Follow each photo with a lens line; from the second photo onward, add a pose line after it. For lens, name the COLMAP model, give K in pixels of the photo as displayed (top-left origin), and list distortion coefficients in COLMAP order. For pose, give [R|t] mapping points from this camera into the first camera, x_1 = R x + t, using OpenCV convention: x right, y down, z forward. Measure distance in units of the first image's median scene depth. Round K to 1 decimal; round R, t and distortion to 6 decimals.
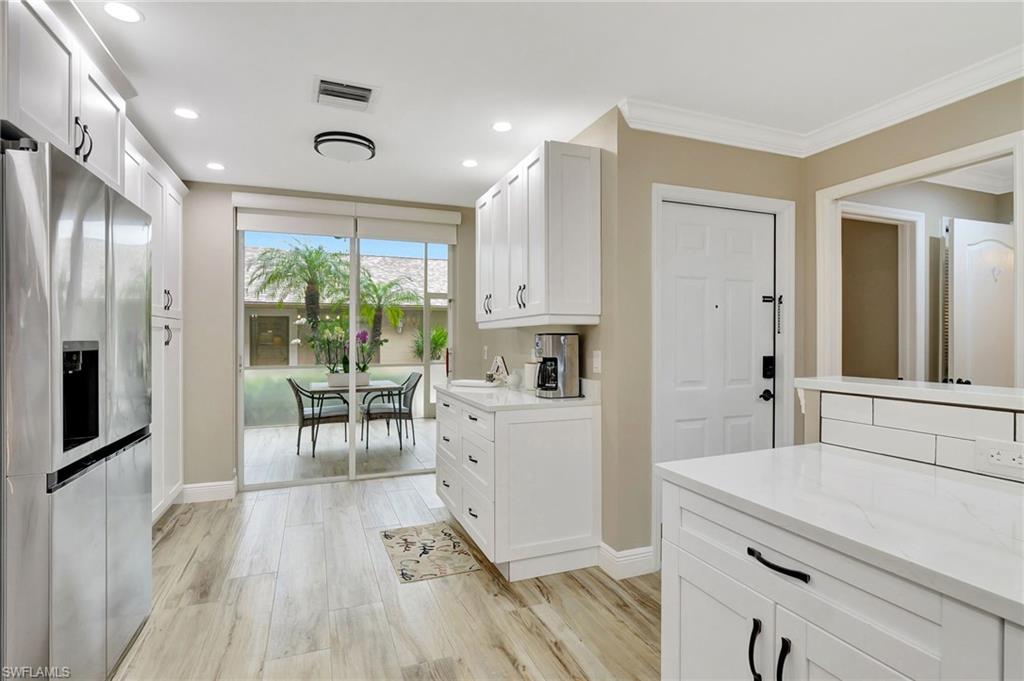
lens RADIAL K [[505.6, 0, 512.0], [0, 505.6, 340.5], [0, 0, 1]] dist [-0.038129, 0.021385]
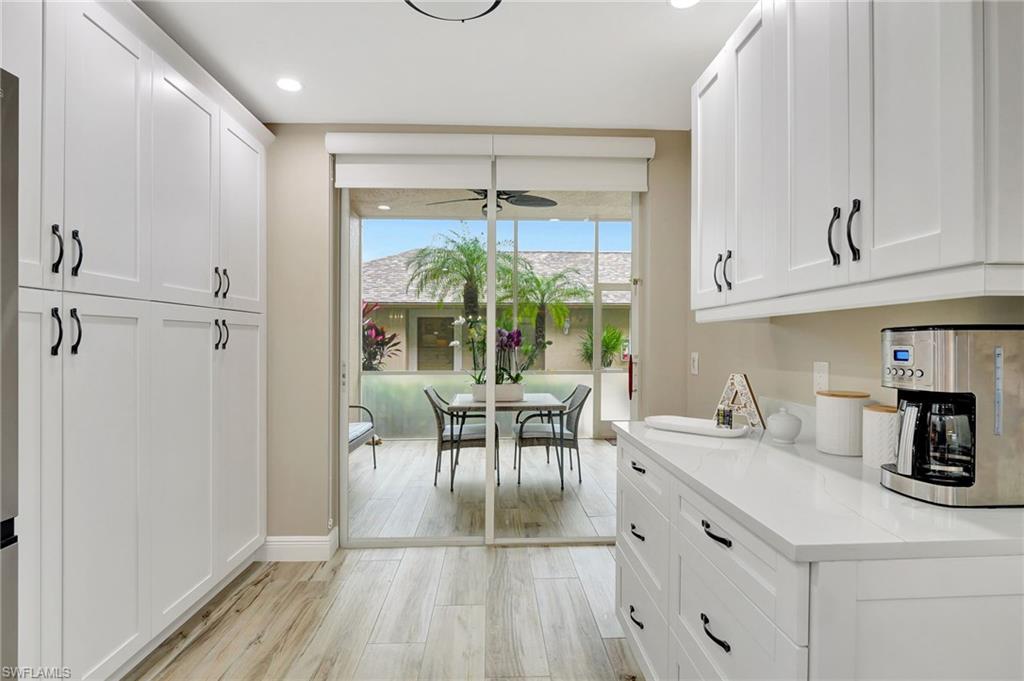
lens RADIAL K [[505.6, 0, 512.0], [0, 505.6, 340.5], [0, 0, 1]] dist [-0.038129, 0.021385]
pose [[0.945547, 0.003732, -0.325463, -0.049839], [-0.005356, 0.999977, -0.004092, -0.000041], [0.325441, 0.005613, 0.945546, 0.275823]]
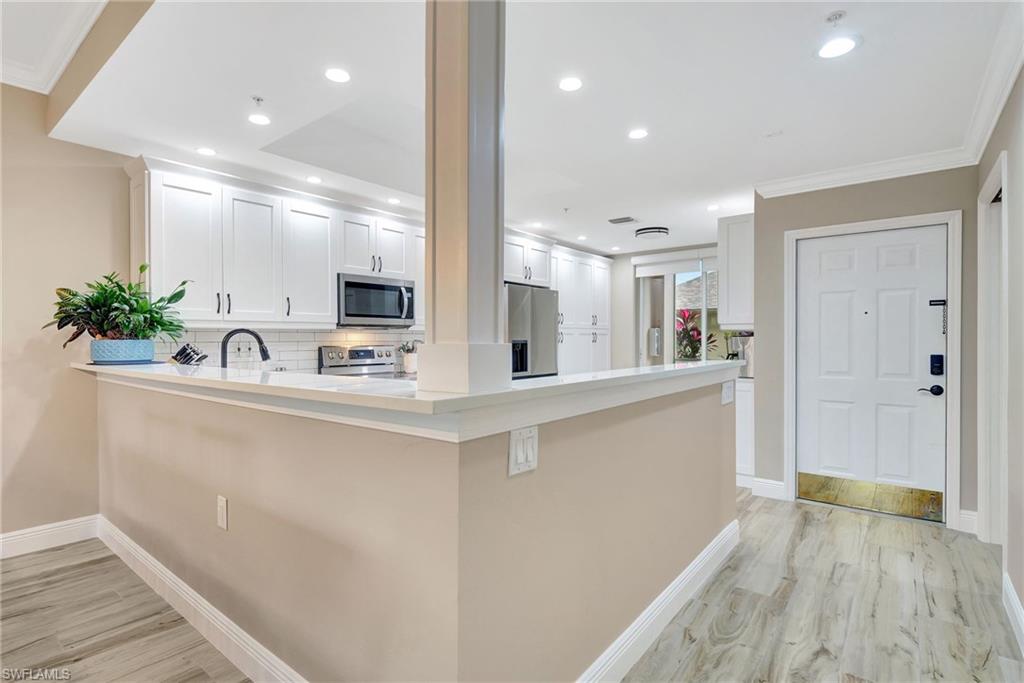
lens RADIAL K [[506.2, 0, 516.4], [0, 506.2, 340.2], [0, 0, 1]] dist [-0.033523, 0.018631]
pose [[0.509070, 0.002159, -0.860722, 0.533425], [-0.001902, 0.999997, 0.001384, -0.000359], [0.860723, 0.000933, 0.509073, -0.188122]]
